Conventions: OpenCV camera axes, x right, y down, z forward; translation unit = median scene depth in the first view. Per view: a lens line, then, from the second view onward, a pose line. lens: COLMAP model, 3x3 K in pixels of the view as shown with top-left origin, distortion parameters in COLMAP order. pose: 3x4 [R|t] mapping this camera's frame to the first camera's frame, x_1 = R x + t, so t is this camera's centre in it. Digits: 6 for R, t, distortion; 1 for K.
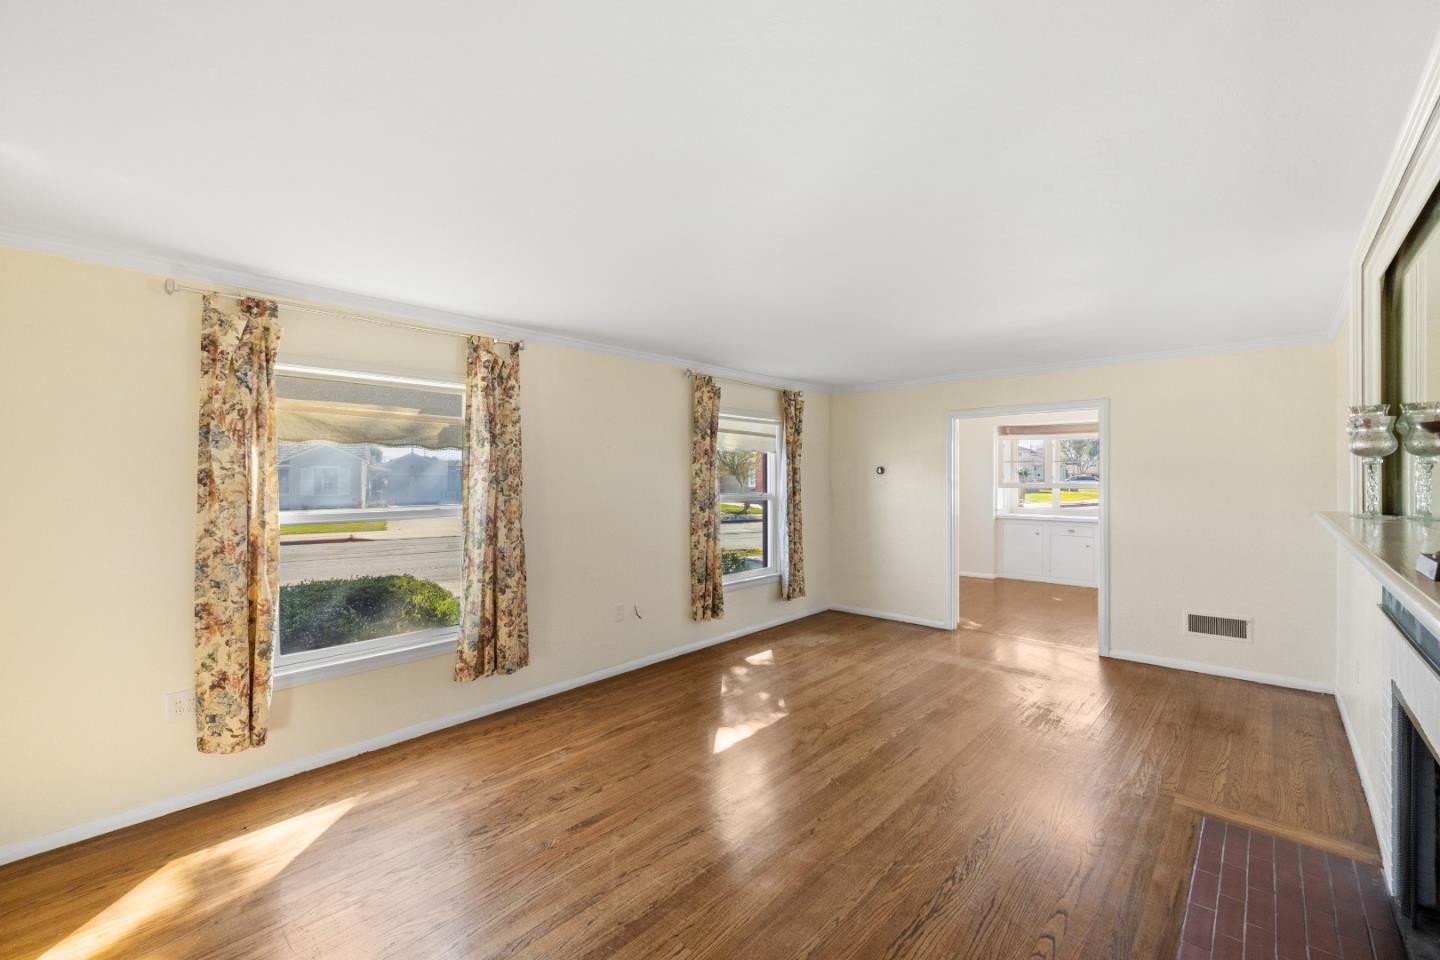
lens RADIAL K [[600.4, 0, 719.4], [0, 600.4, 479.3], [0, 0, 1]] dist [0.000856, 0.000539]
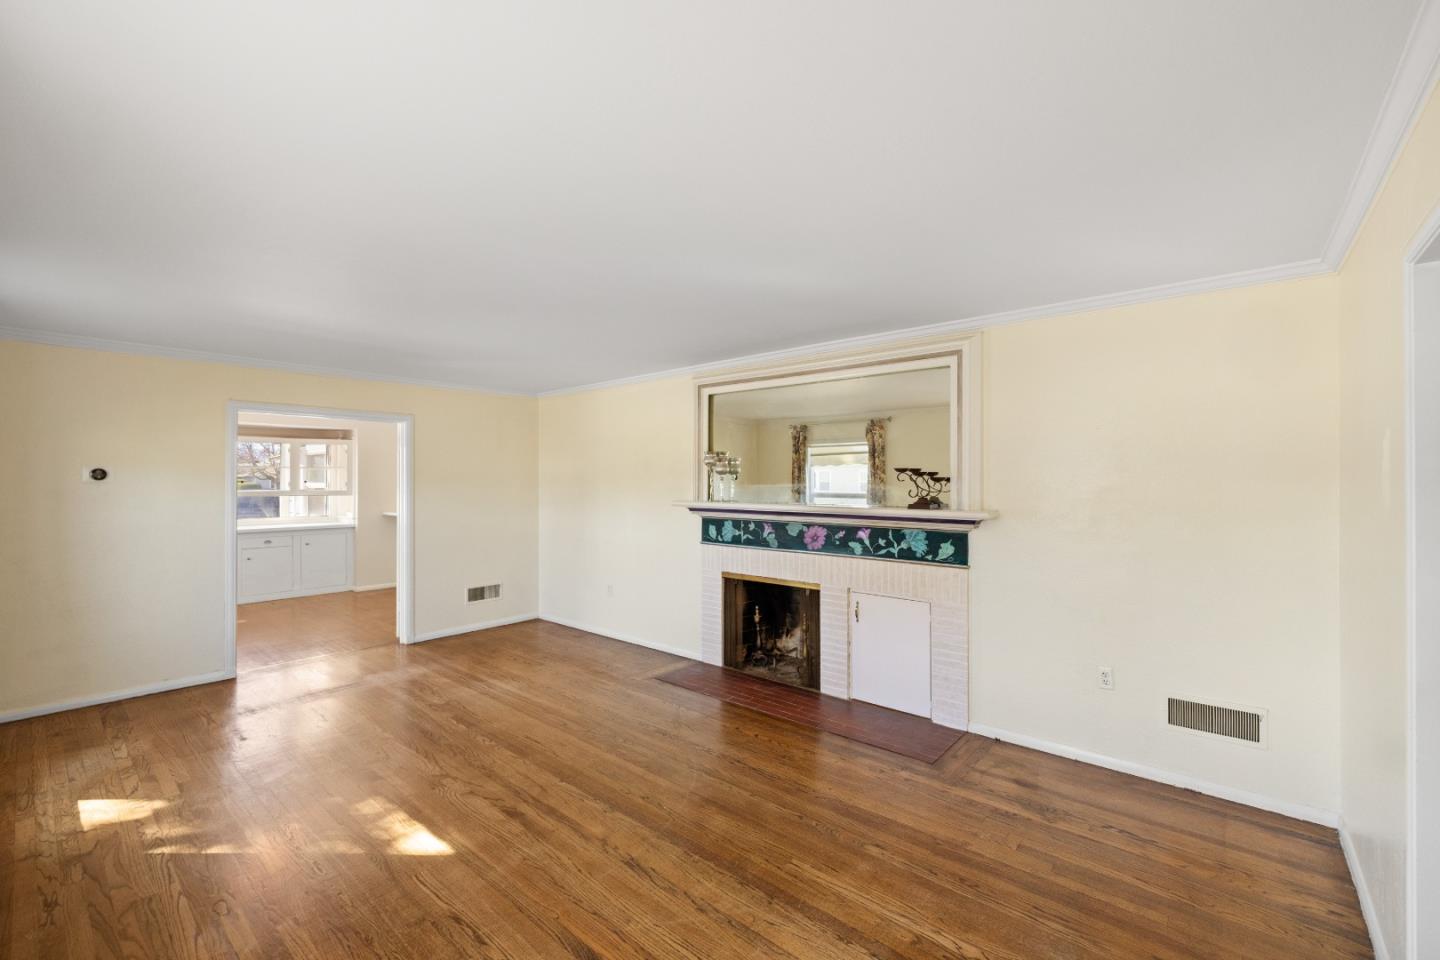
lens RADIAL K [[600.4, 0, 718.7], [0, 600.4, 475.8], [0, 0, 1]] dist [0.000856, 0.000539]
pose [[-0.025213, 0.014931, 0.999571, -0.560995], [0.005926, 0.999873, -0.014786, 0.001390], [-0.999665, 0.005550, -0.025298, 0.507207]]
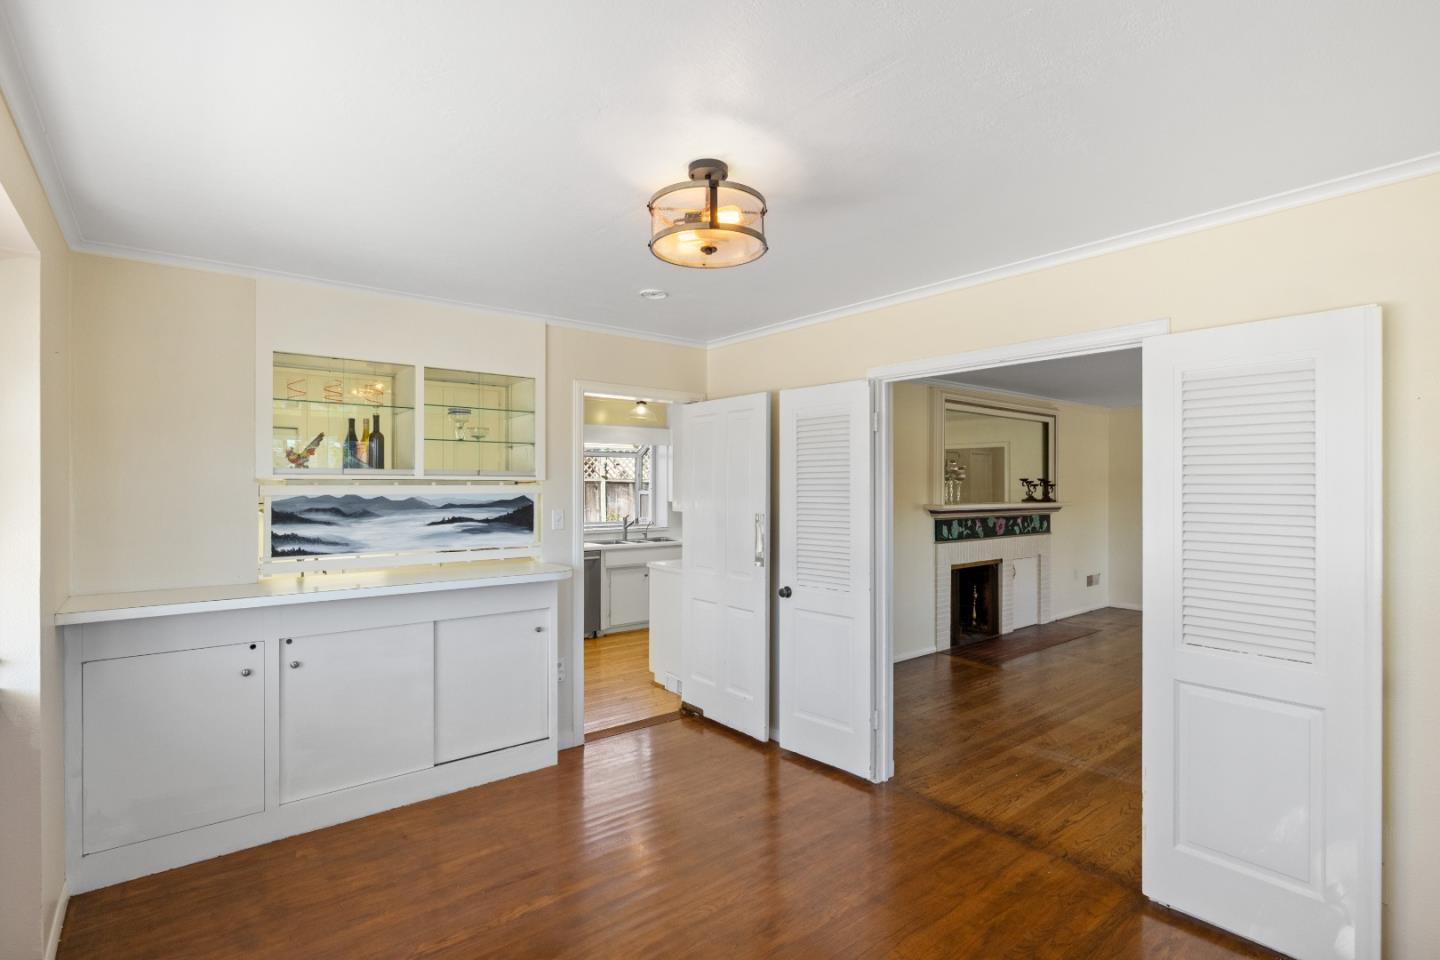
lens RADIAL K [[681.8, 0, 721.4], [0, 681.8, 483.3], [0, 0, 1]] dist [-0.001564, -0.000055]
pose [[-0.987498, 0.004315, 0.157571, 0.766715], [0.004857, 0.999984, 0.003050, -0.017592], [-0.157555, 0.003777, -0.987503, 1.934772]]
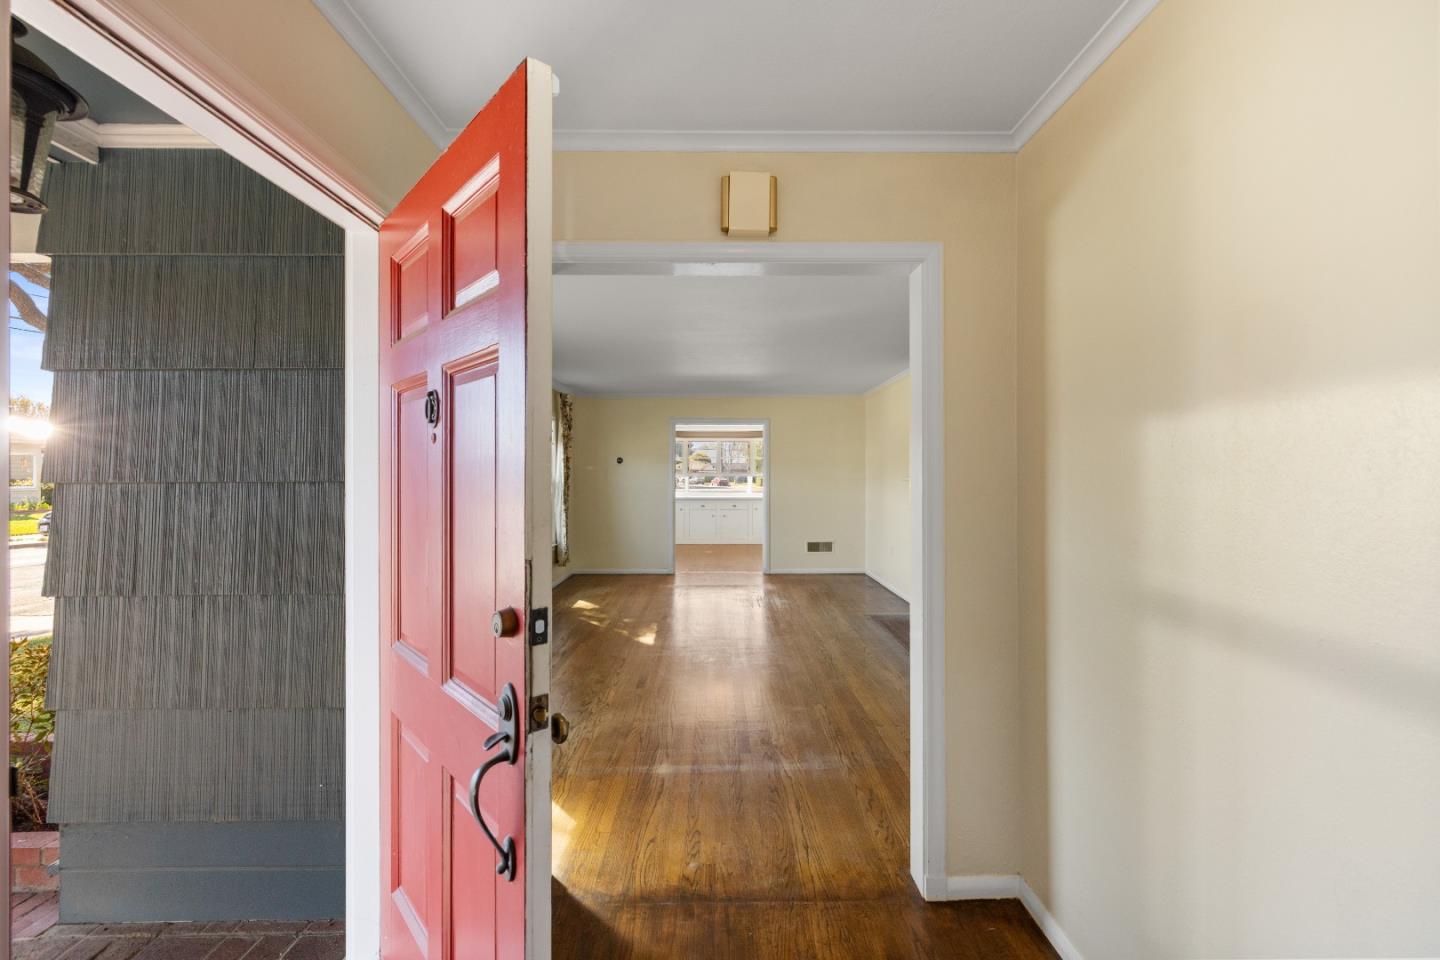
lens RADIAL K [[600.4, 0, 706.9], [0, 600.4, 474.2], [0, 0, 1]] dist [0.000856, 0.000539]
pose [[0.749963, 0.002448, 0.661475, -0.646685], [0.001739, 0.999982, -0.005671, 0.033601], [-0.661478, 0.005404, 0.749945, -0.145554]]
